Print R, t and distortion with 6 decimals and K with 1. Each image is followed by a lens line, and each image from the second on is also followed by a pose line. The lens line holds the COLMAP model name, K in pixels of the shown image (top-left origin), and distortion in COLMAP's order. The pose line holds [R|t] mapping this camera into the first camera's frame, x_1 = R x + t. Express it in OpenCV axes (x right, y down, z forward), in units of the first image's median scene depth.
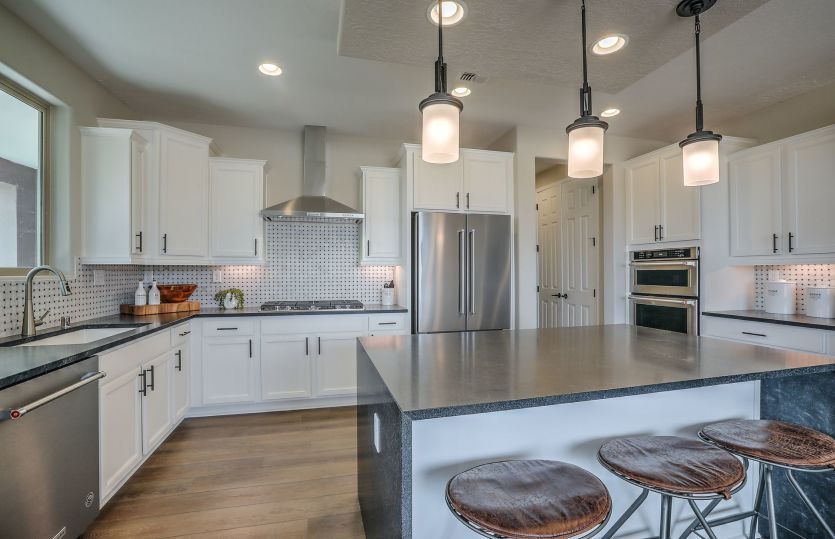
lens RADIAL K [[379.2, 0, 417.5], [0, 379.2, 269.5], [0, 0, 1]] dist [-0.051745, 0.018138]
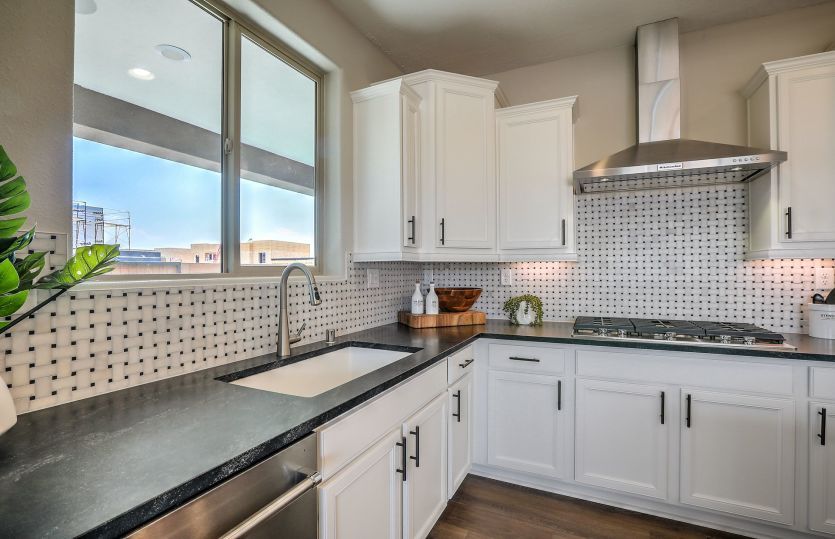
lens RADIAL K [[379.2, 0, 417.5], [0, 379.2, 269.5], [0, 0, 1]] dist [-0.051745, 0.018138]
pose [[0.767656, -0.003138, -0.640854, -0.213522], [0.004060, 0.999992, -0.000033, 0.002790], [0.640849, -0.002576, 0.767662, 0.351198]]
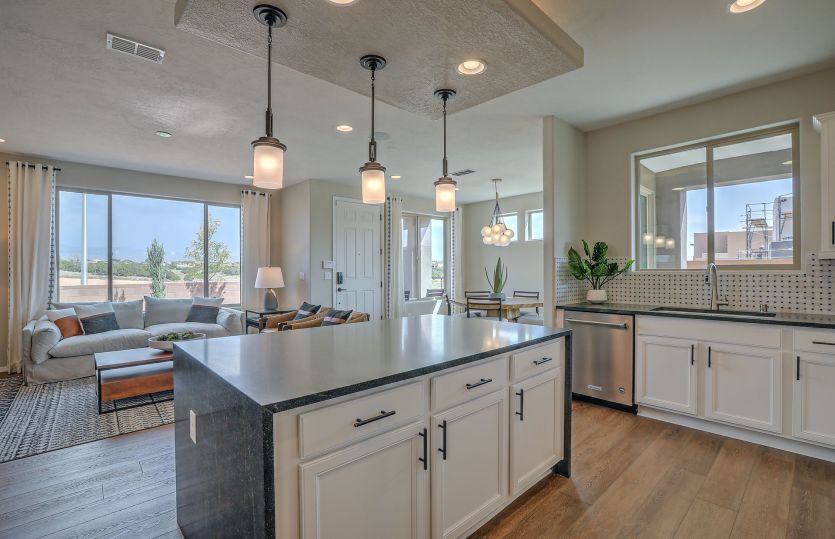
lens RADIAL K [[379.2, 0, 417.5], [0, 379.2, 269.5], [0, 0, 1]] dist [-0.051745, 0.018138]
pose [[-0.883260, 0.009558, -0.468785, 0.438432], [0.011280, 0.999936, -0.000866, 0.000912], [0.468747, -0.006052, -0.883312, 1.064662]]
